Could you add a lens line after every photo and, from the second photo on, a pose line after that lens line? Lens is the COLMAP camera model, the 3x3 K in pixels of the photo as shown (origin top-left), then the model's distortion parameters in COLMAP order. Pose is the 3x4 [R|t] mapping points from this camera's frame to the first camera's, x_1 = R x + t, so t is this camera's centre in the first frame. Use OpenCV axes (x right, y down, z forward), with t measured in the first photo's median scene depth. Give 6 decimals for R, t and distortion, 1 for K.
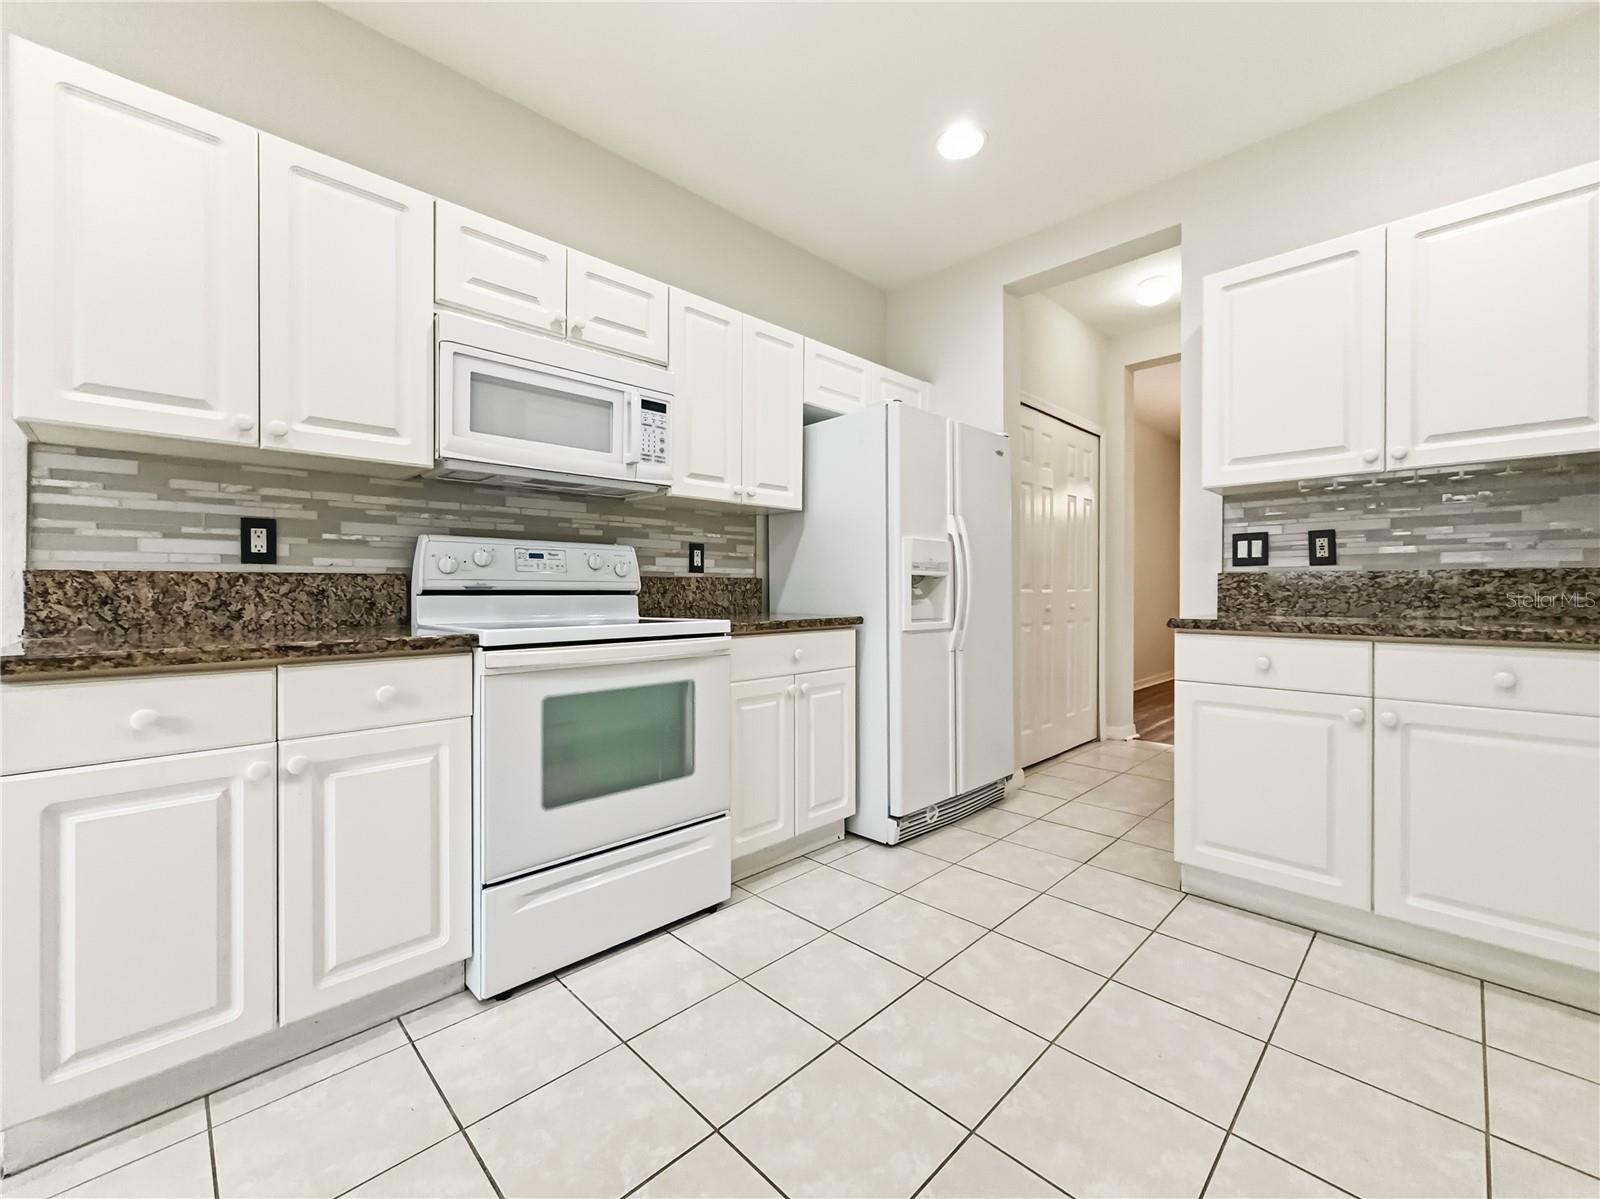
lens RADIAL K [[650.4, 0, 806.1], [0, 650.4, 583.2], [0, 0, 1]] dist [-0.003211, -0.000345]
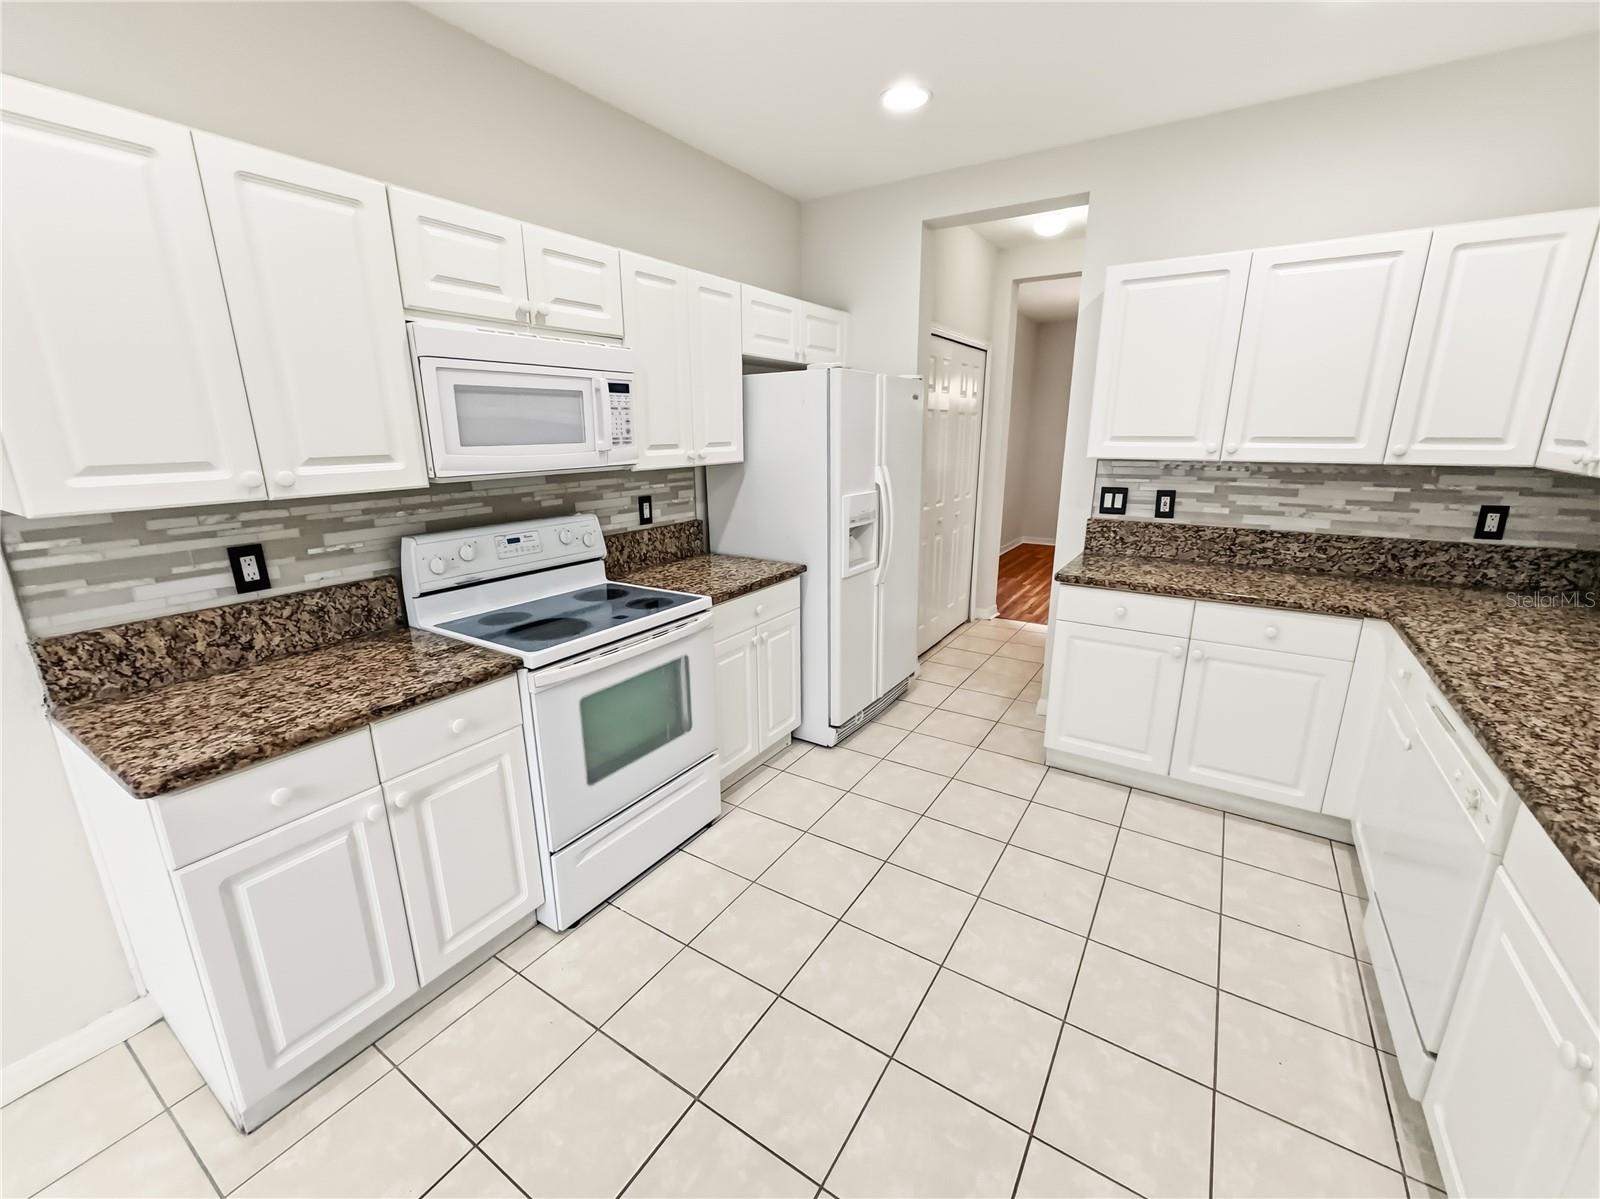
lens RADIAL K [[650.4, 0, 806.4], [0, 650.4, 589.0], [0, 0, 1]] dist [-0.003211, -0.000345]
pose [[0.975705, -0.054008, 0.212327, -0.197821], [-0.000275, 0.968836, 0.247702, -0.239949], [-0.219088, -0.241742, 0.945284, -0.105692]]
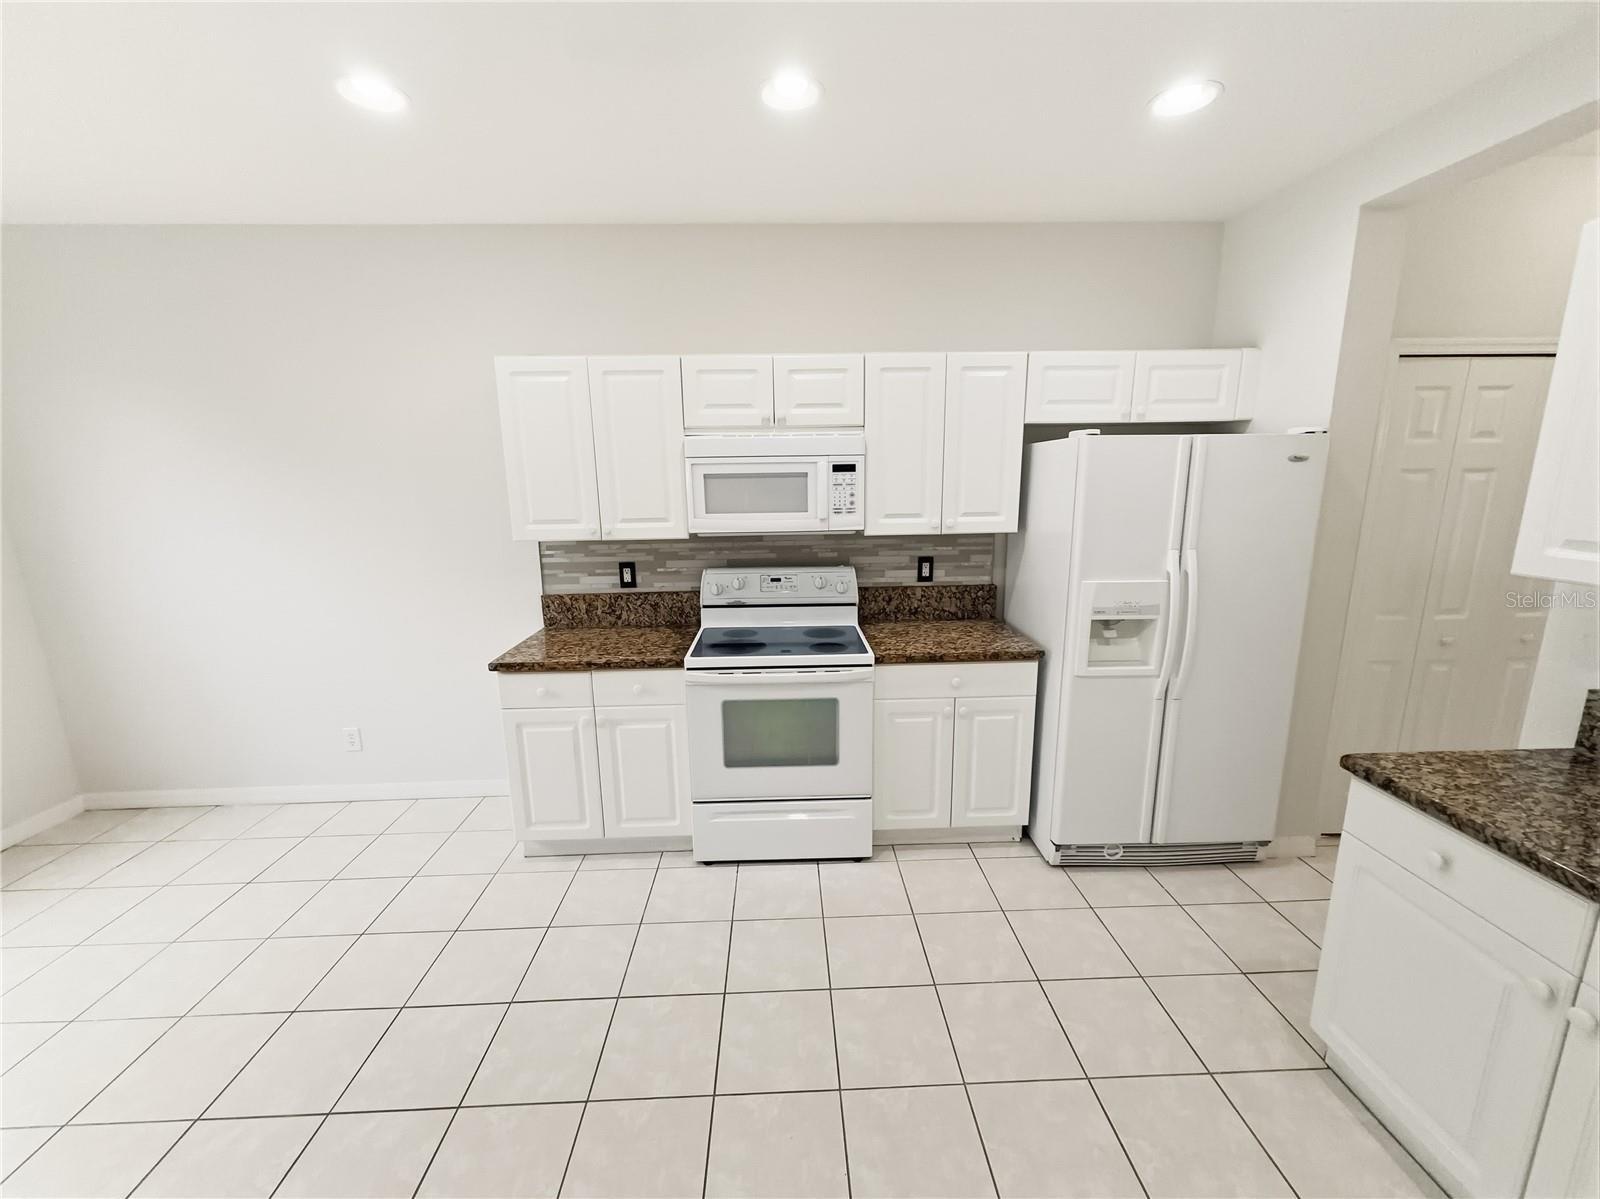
lens RADIAL K [[650.4, 0, 807.5], [0, 650.4, 590.8], [0, 0, 1]] dist [-0.003211, -0.000345]
pose [[0.734894, 0.120861, -0.667325, 0.611591], [0.015223, 0.980804, 0.194400, -0.310751], [0.678011, -0.153022, 0.718948, 0.041055]]
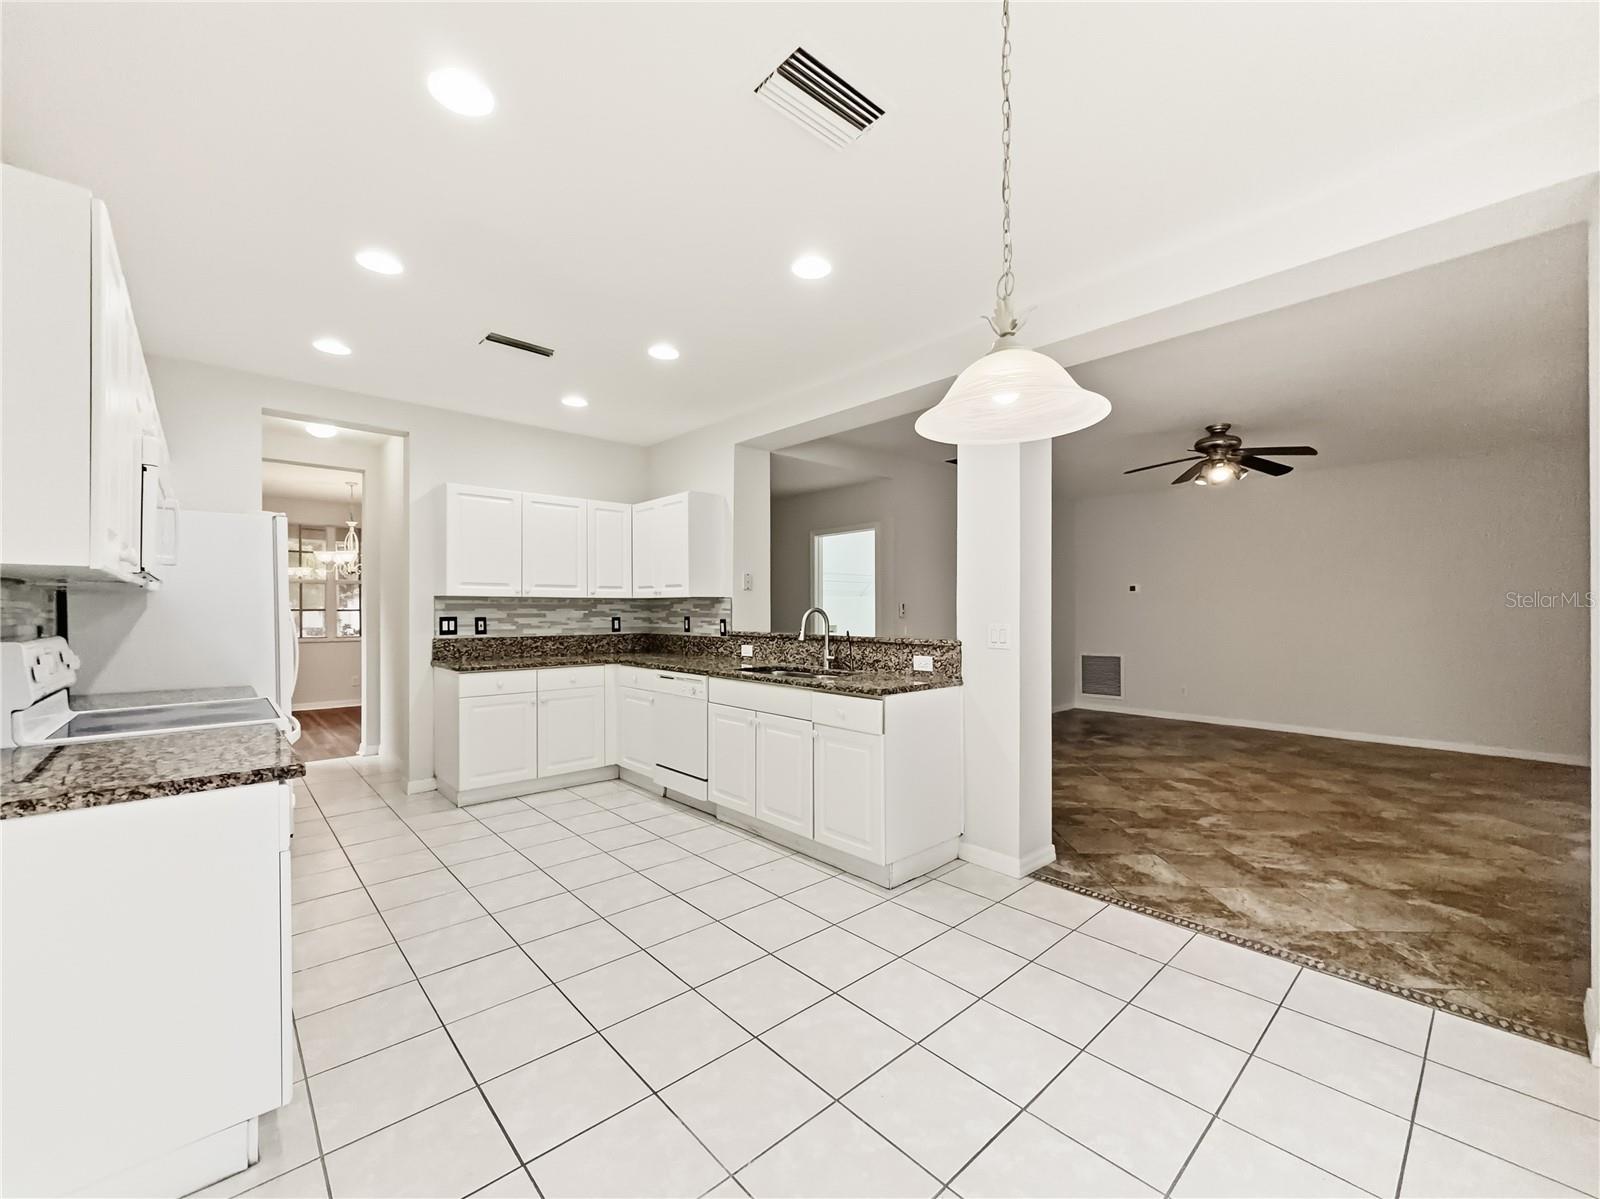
lens RADIAL K [[650.4, 0, 792.3], [0, 650.4, 609.5], [0, 0, 1]] dist [-0.003211, -0.000345]
pose [[0.053455, 0.003084, 0.998566, -1.364003], [-0.006173, 0.999977, -0.002758, -0.121843], [-0.998551, -0.006017, 0.053472, -0.096920]]
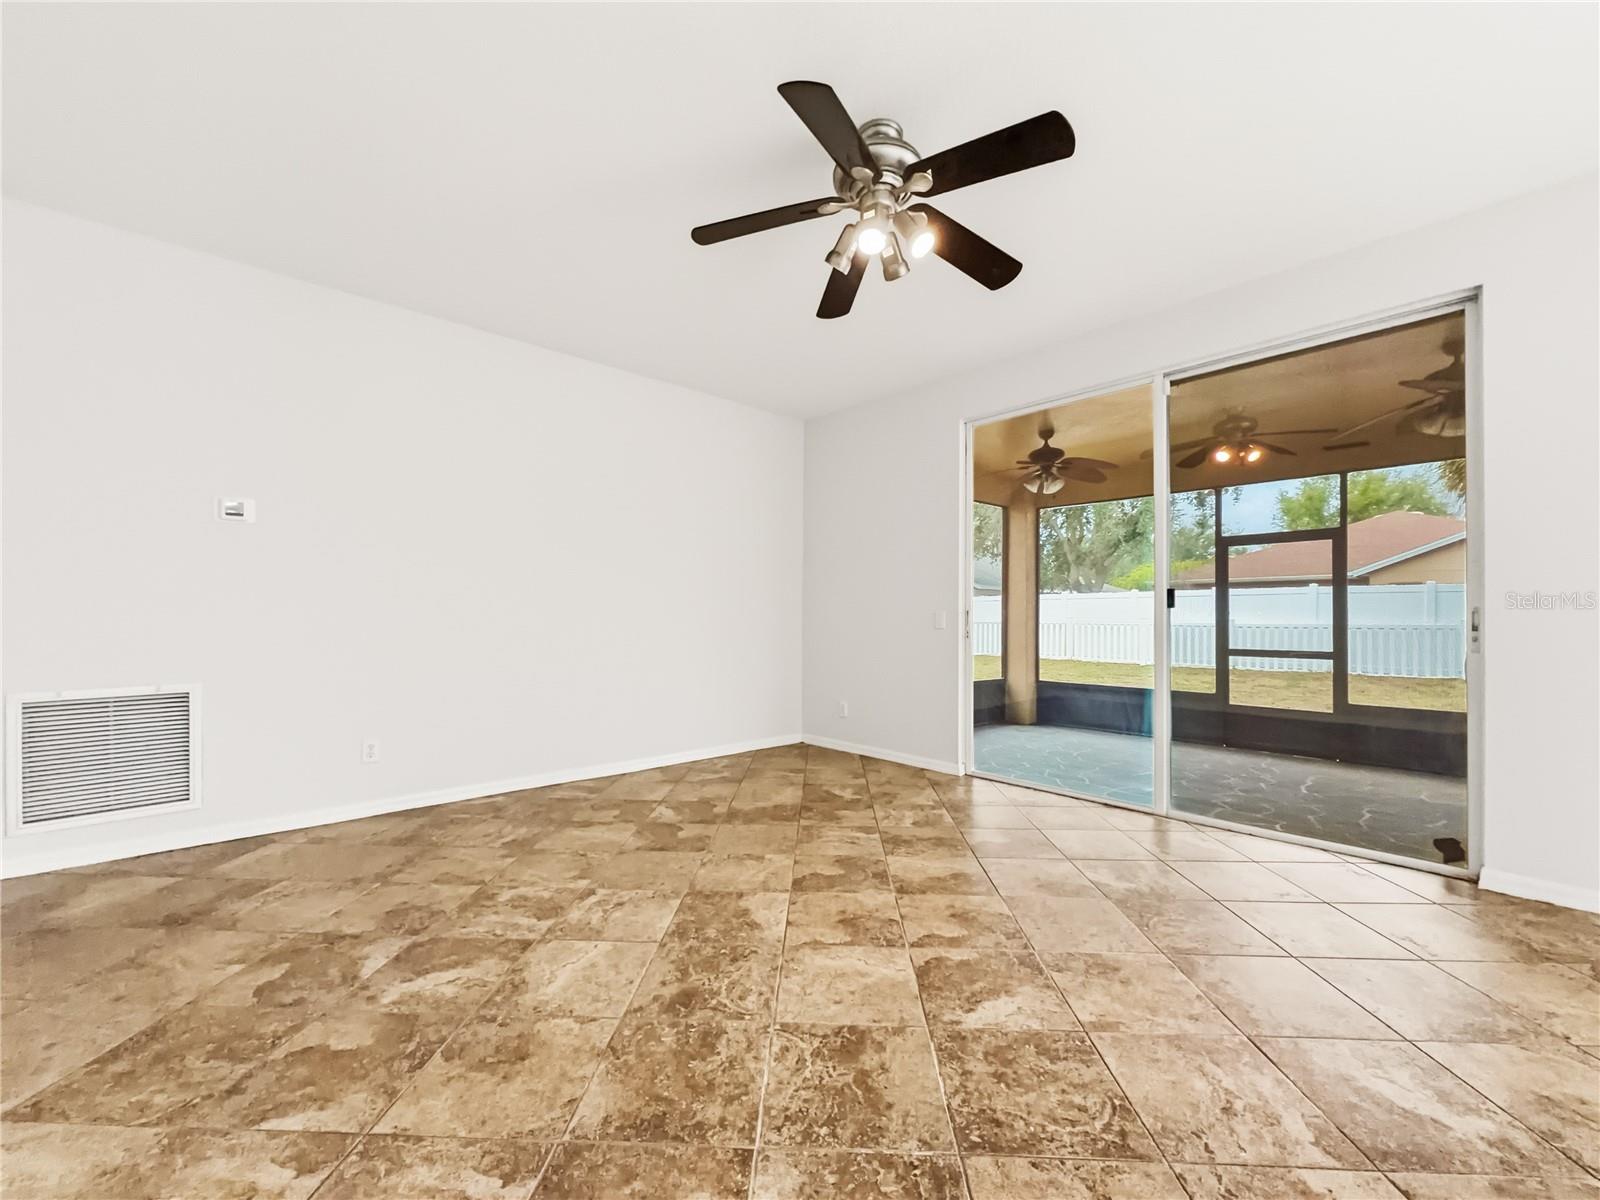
lens RADIAL K [[650.4, 0, 797.8], [0, 650.4, 605.0], [0, 0, 1]] dist [-0.003211, -0.000345]
pose [[-0.998697, -0.000832, 0.051016, 1.245247], [-0.001882, 0.999787, -0.020533, -0.027900], [-0.050988, -0.020602, -0.998487, -0.486370]]
